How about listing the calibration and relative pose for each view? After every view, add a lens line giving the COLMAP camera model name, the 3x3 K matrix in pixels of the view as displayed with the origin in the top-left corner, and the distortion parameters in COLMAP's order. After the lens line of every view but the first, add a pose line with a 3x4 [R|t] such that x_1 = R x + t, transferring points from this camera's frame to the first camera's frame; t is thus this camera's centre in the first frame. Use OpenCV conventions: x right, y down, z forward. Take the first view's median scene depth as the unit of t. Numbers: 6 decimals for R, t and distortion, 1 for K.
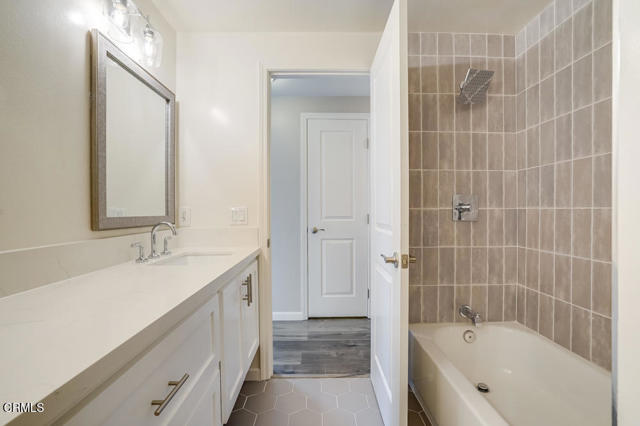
lens RADIAL K [[286.2, 0, 320.0], [0, 286.2, 213.0], [0, 0, 1]] dist [-0.034447, 0.000096]
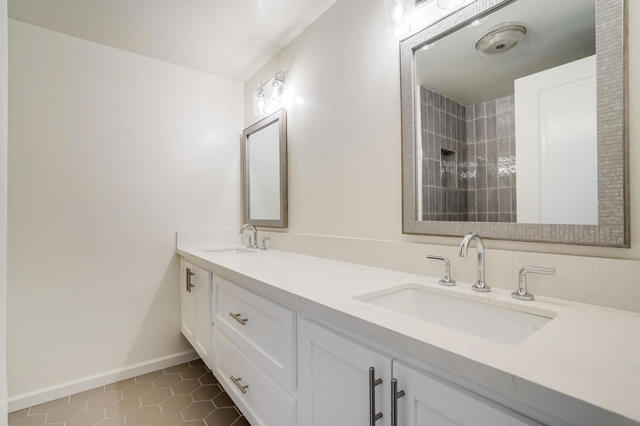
lens RADIAL K [[286.2, 0, 320.0], [0, 286.2, 213.0], [0, 0, 1]] dist [-0.034447, 0.000096]
pose [[-0.797182, 0.008756, -0.603676, 0.109423], [0.005872, 0.999960, 0.006749, -0.030391], [0.603710, 0.001835, -0.797202, 2.147004]]
